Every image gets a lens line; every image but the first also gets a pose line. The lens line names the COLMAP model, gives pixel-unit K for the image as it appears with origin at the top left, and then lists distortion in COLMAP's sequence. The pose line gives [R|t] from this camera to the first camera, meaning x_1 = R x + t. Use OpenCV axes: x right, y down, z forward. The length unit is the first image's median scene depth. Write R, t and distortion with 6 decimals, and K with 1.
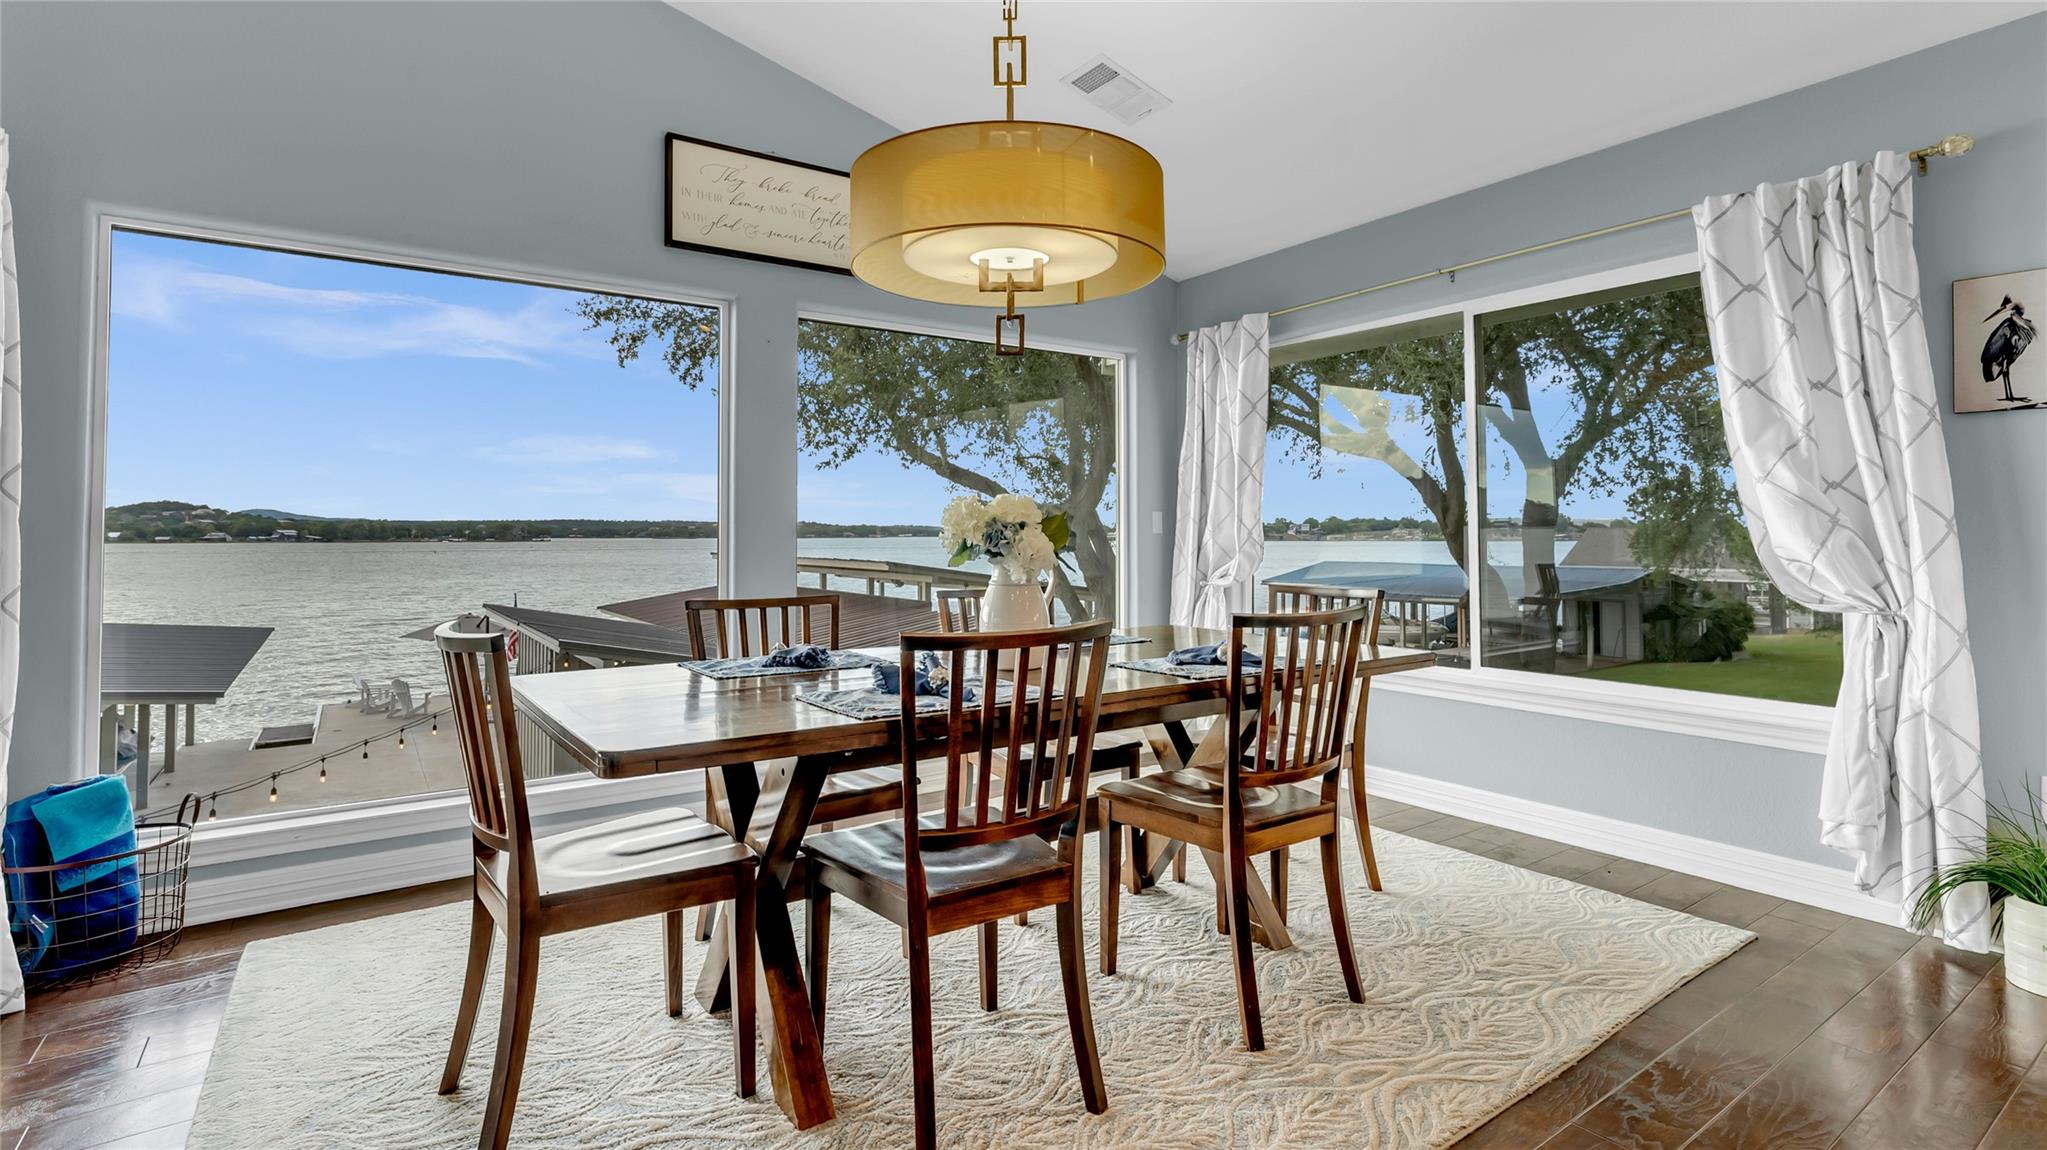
lens RADIAL K [[970.6, 0, 1021.4], [0, 970.6, 501.9], [0, 0, 1]] dist [-0.000637, 0.000422]
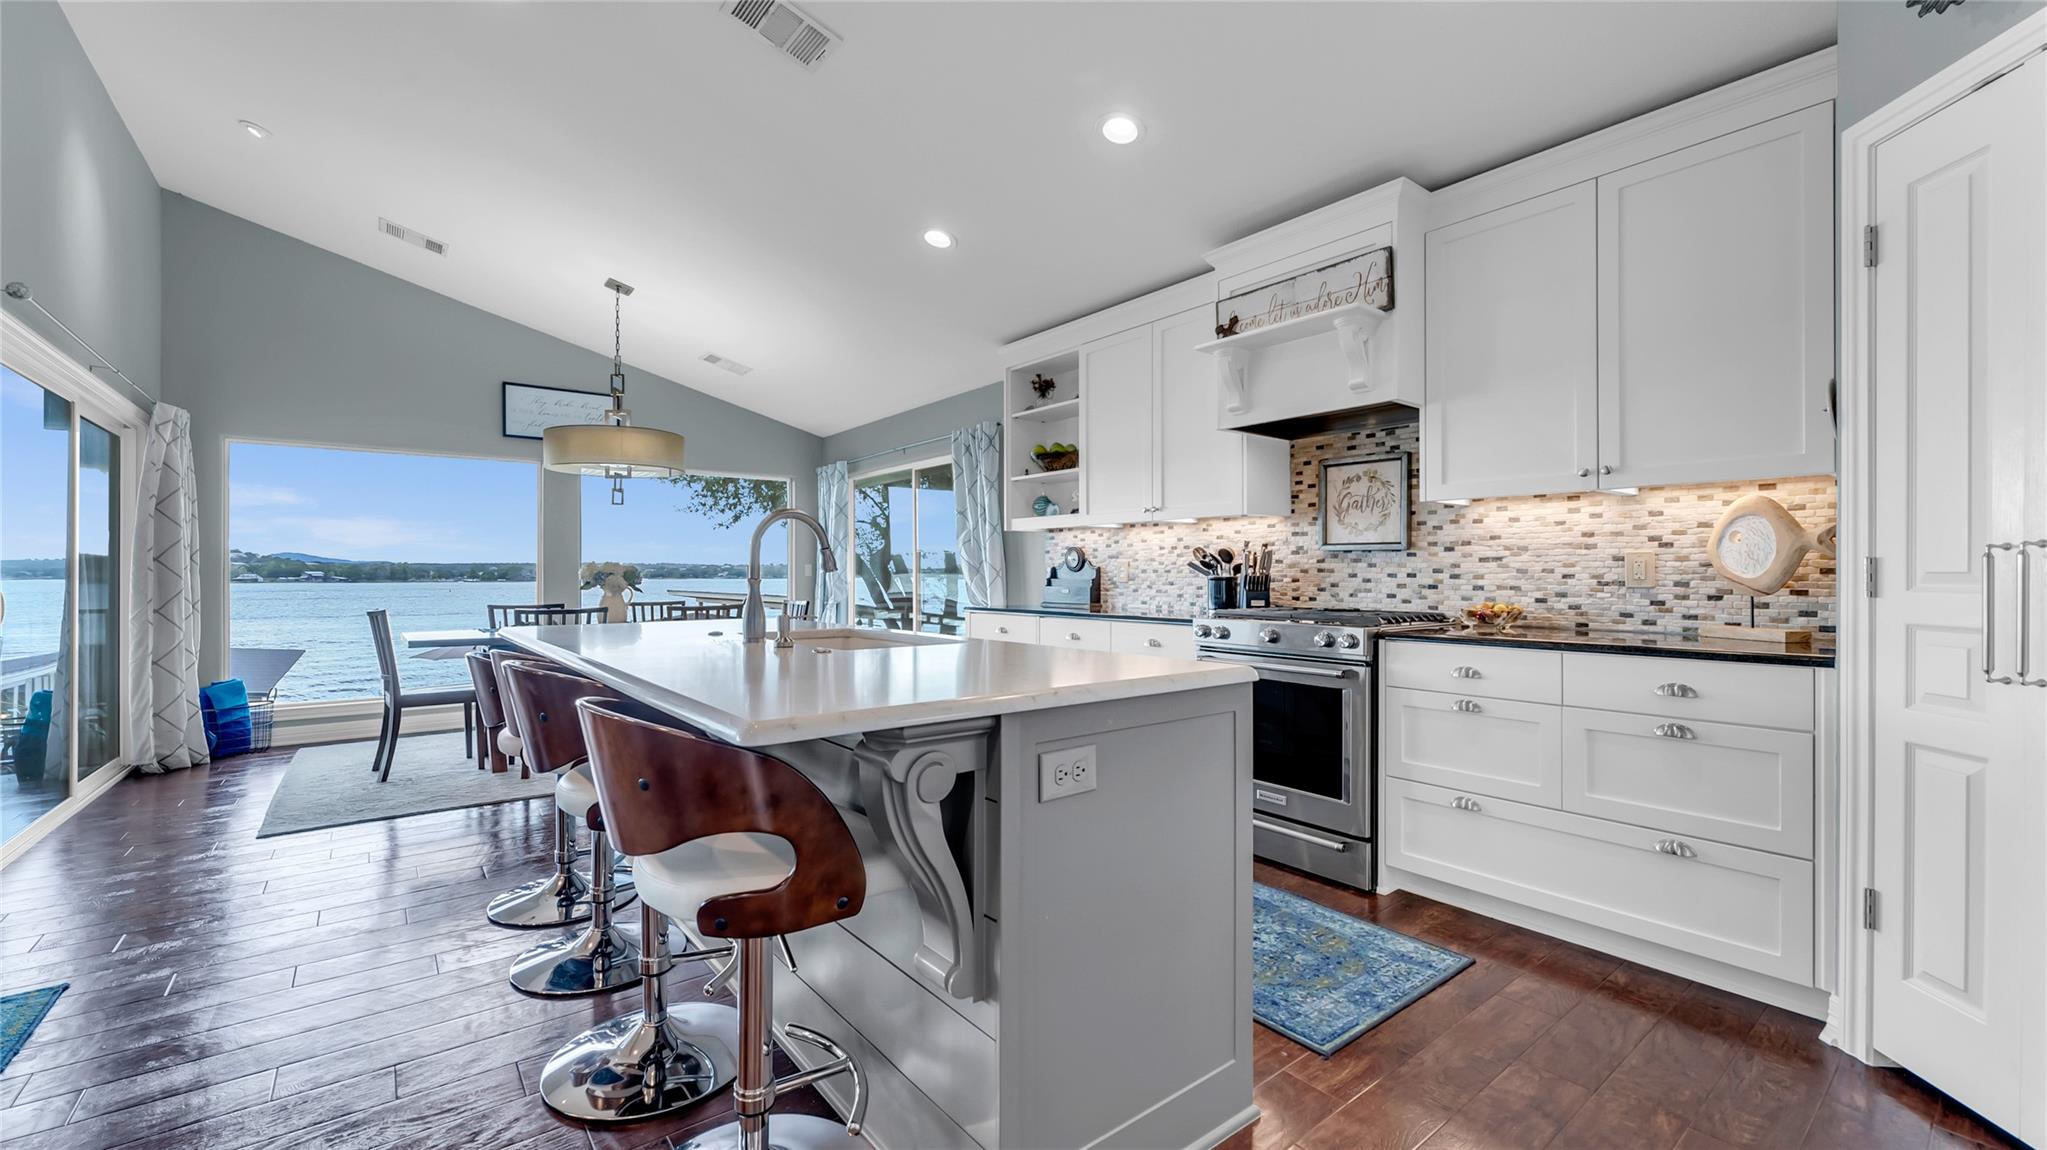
lens RADIAL K [[831.3, 0, 1020.1], [0, 831.3, 570.0], [0, 0, 1]] dist [-0.002000, -0.000137]
pose [[0.998558, 0.001536, 0.053664, 0.803114], [-0.002912, 0.999669, 0.025575, -0.035878], [-0.053607, -0.025694, 0.998231, -1.046261]]
